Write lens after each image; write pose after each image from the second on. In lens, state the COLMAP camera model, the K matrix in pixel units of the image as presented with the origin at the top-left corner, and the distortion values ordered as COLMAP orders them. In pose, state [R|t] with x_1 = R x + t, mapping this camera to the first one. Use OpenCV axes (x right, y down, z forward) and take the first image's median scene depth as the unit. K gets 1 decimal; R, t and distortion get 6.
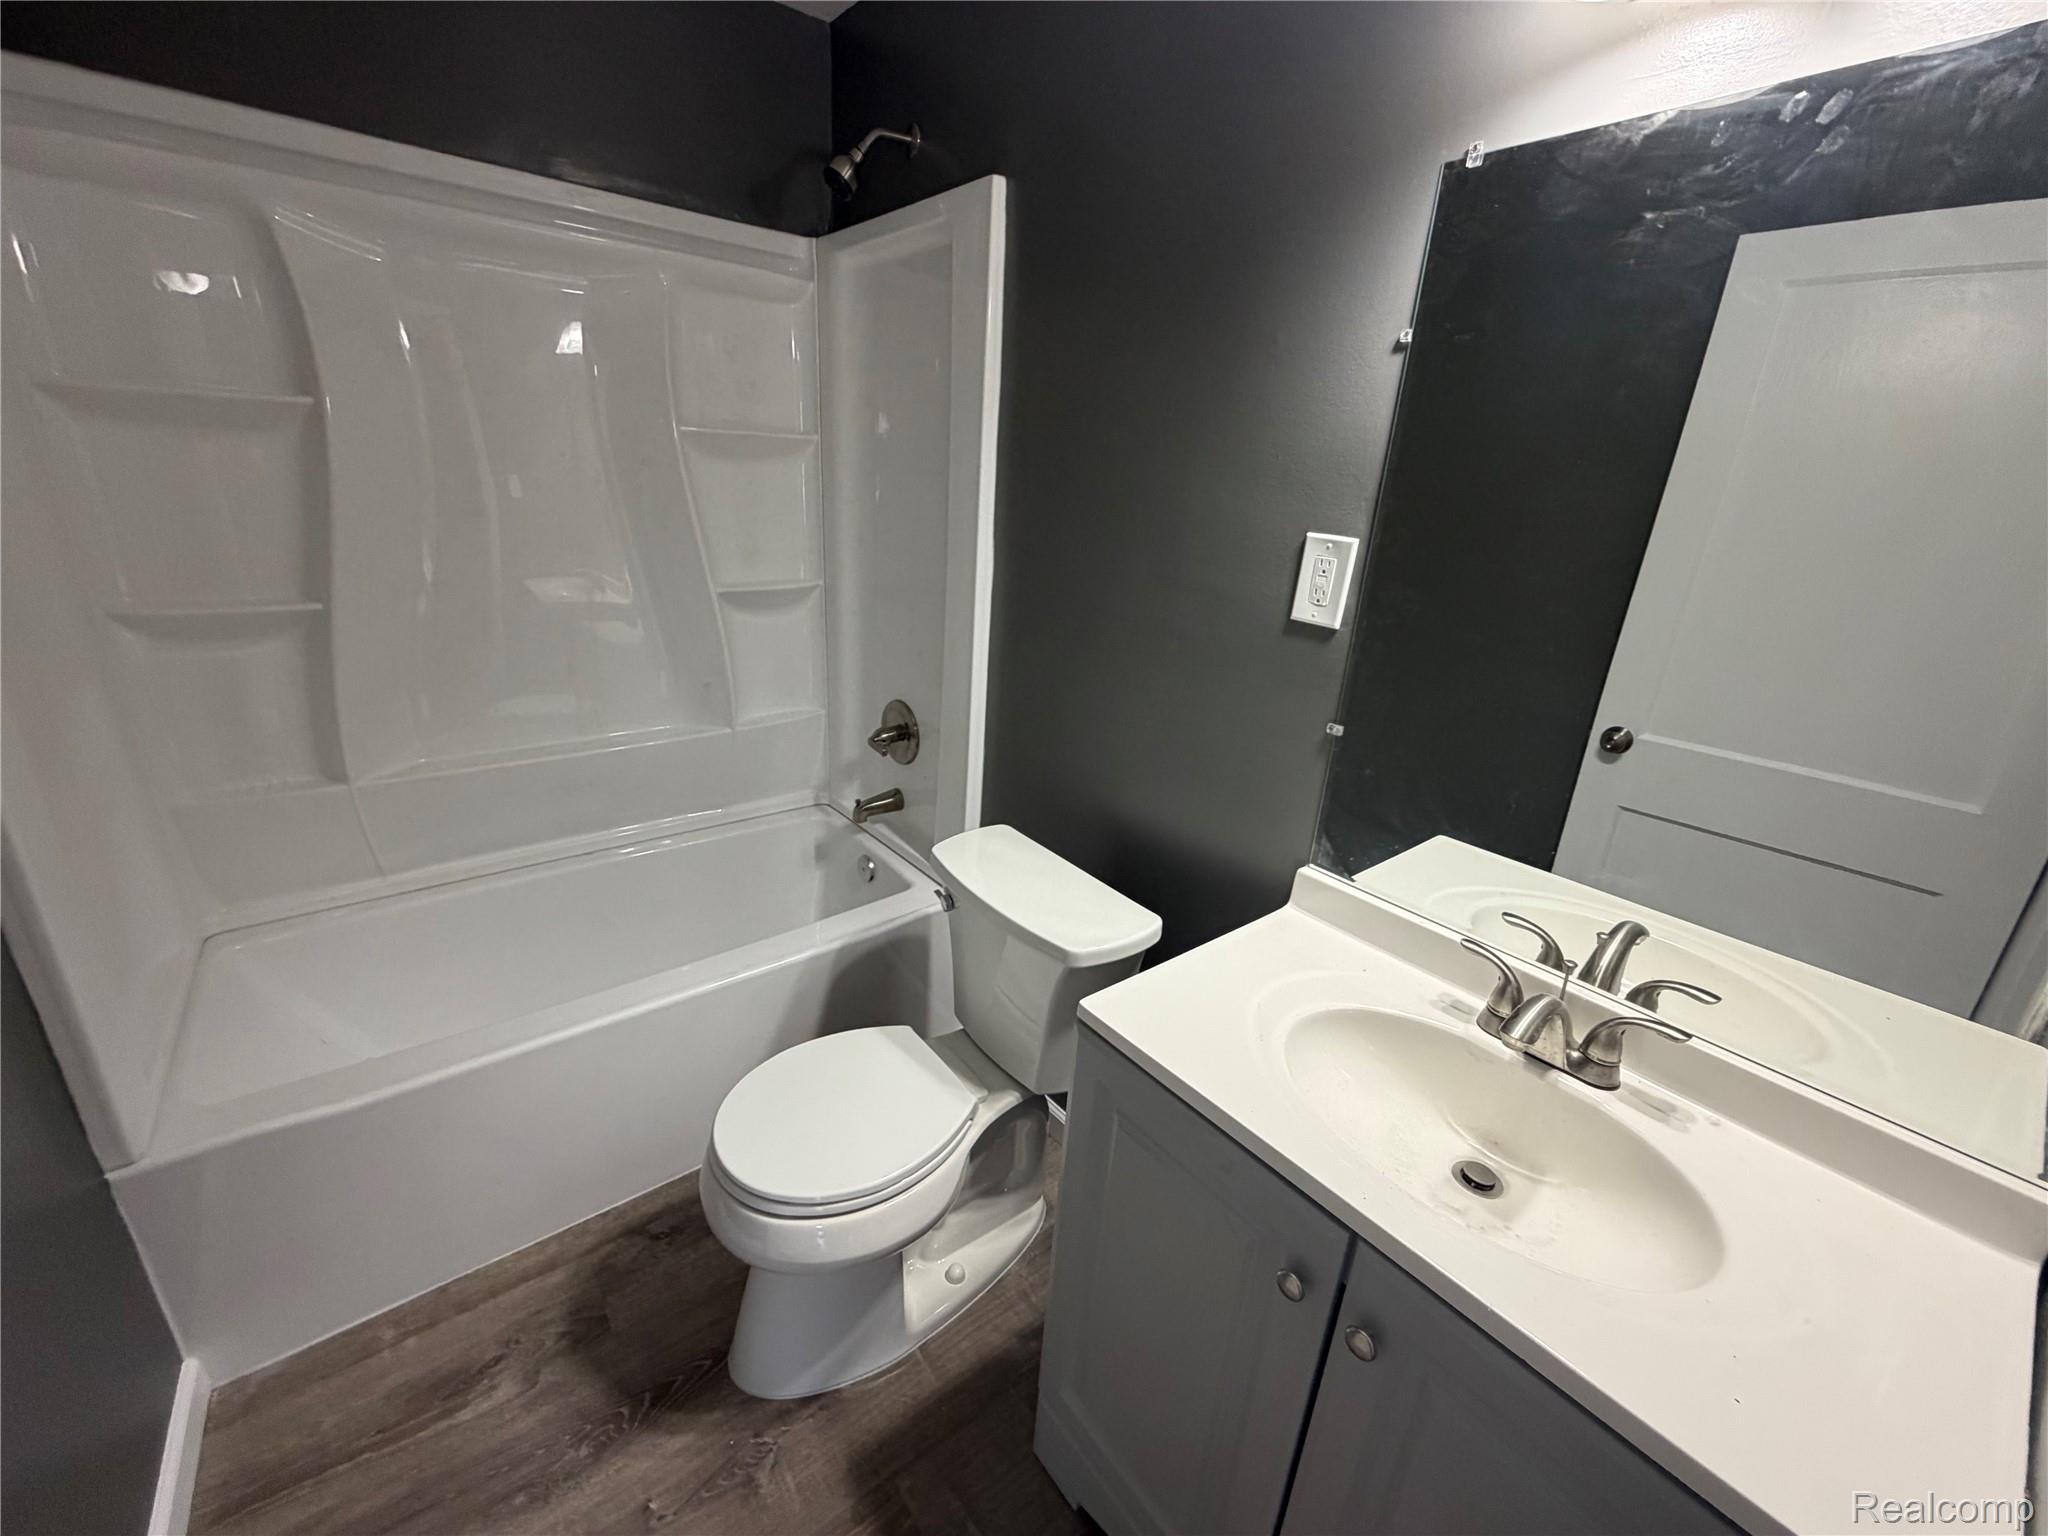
lens RADIAL K [[814.6, 0, 1014.2], [0, 814.6, 762.6], [0, 0, 1]] dist [0.001258, -0.000246]
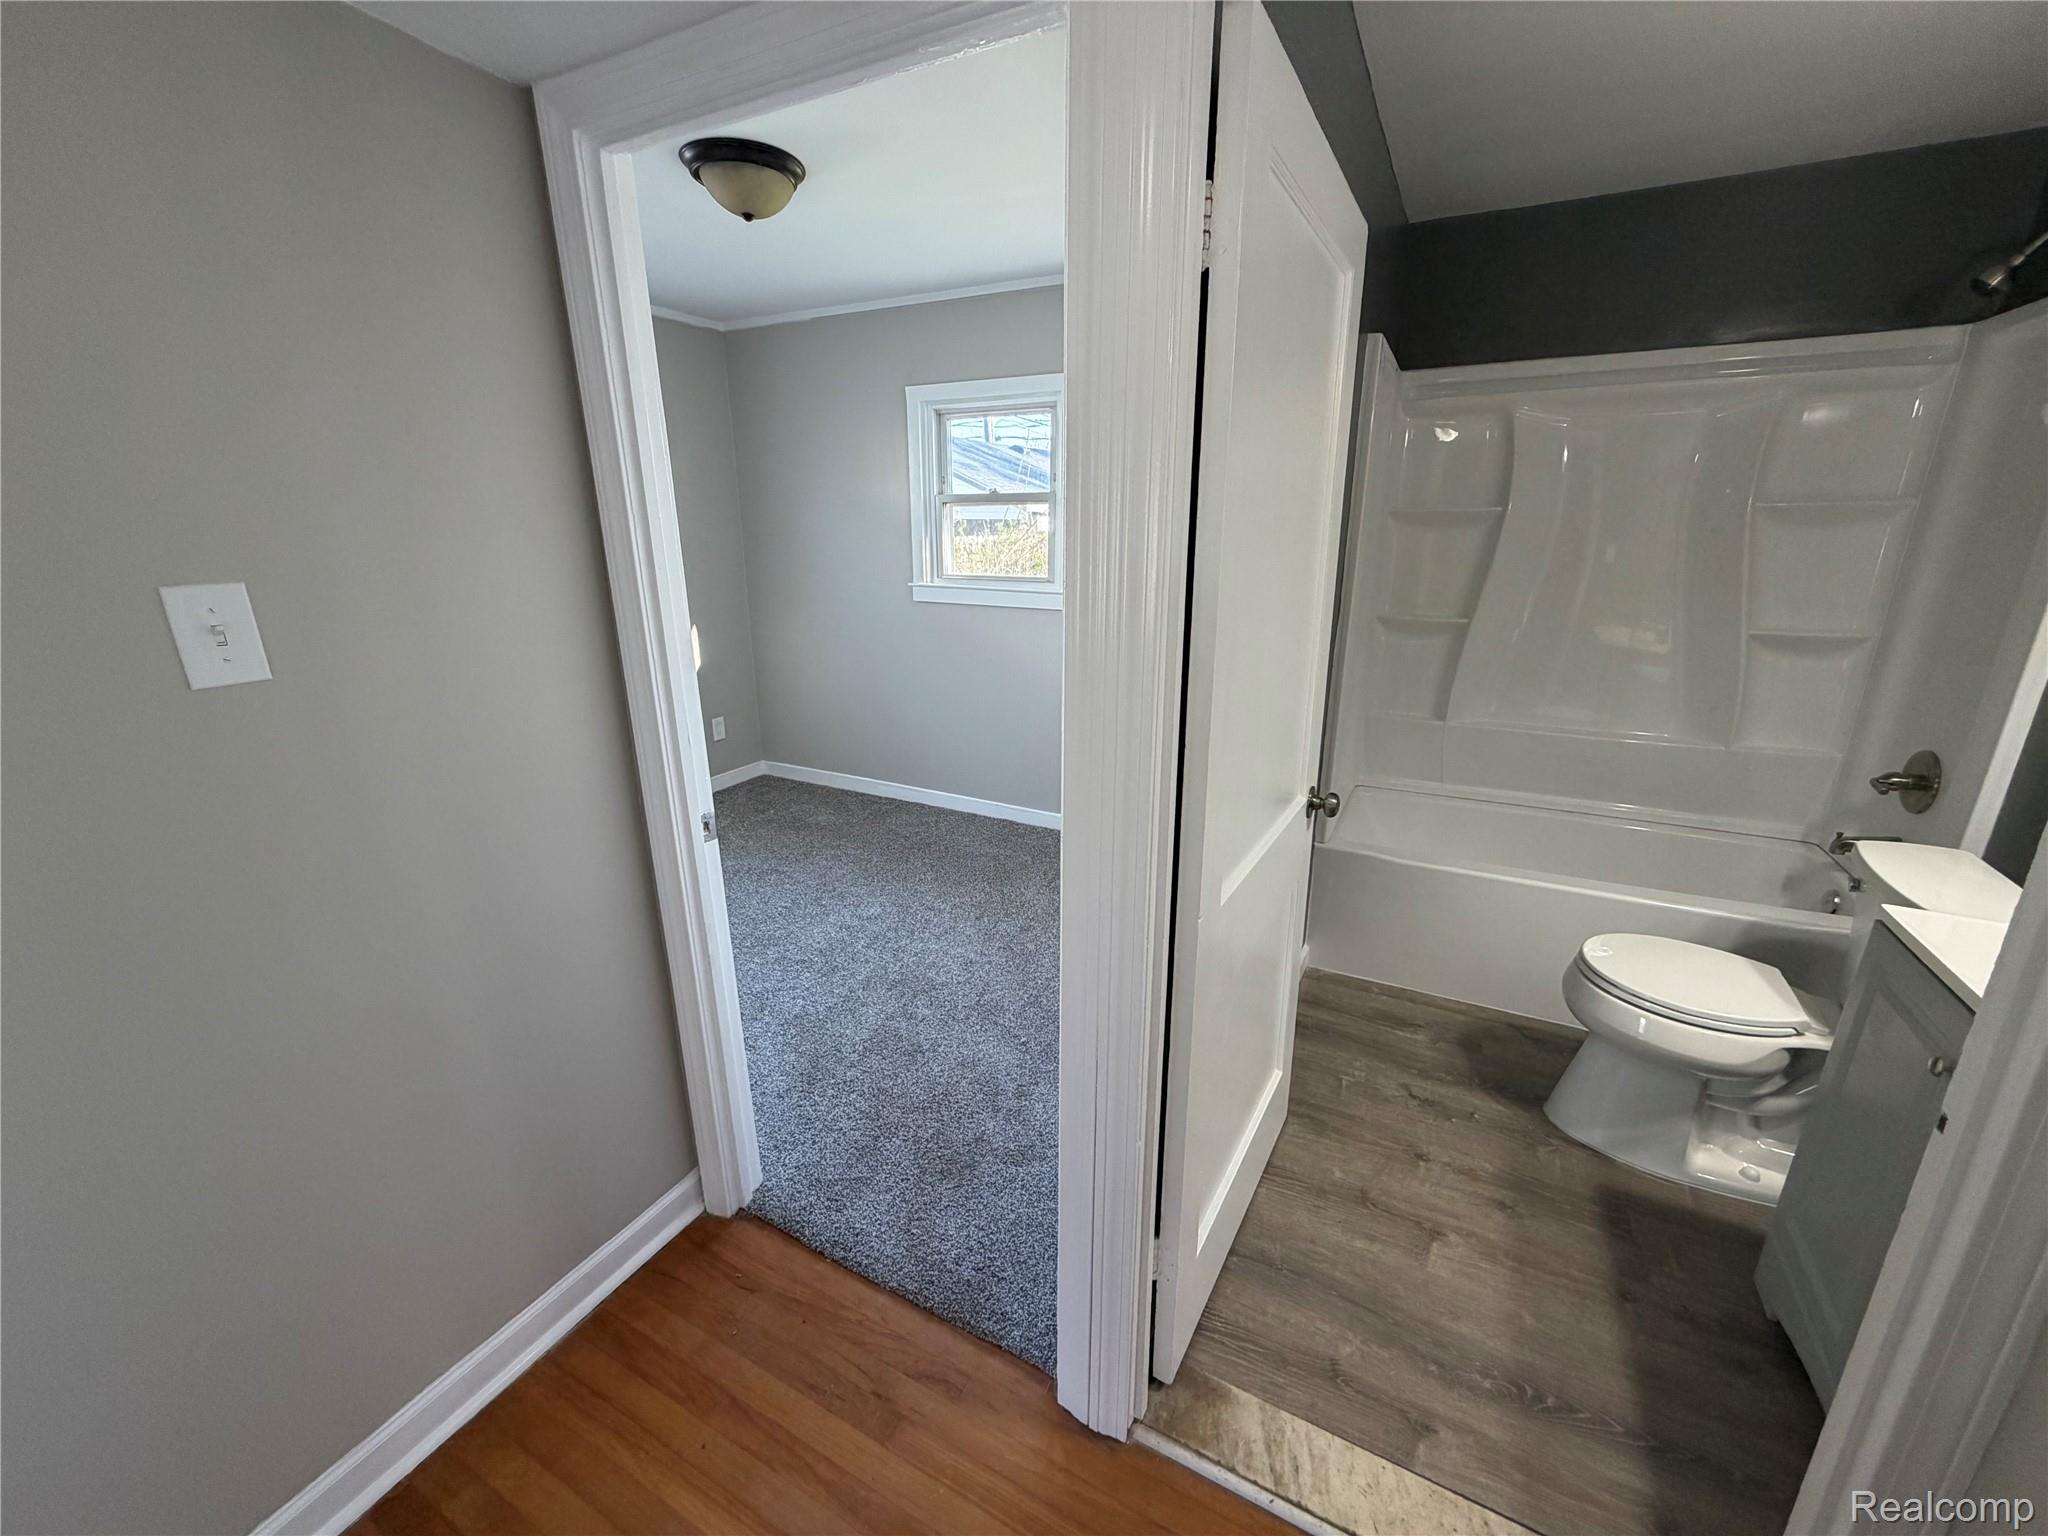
lens RADIAL K [[814.6, 0, 1021.4], [0, 814.6, 768.9], [0, 0, 1]] dist [0.001258, -0.000246]
pose [[0.403303, 0.212187, -0.890125, 0.455595], [-0.278332, 0.955100, 0.101567, 0.229405], [0.871710, 0.206789, 0.444253, -0.636475]]
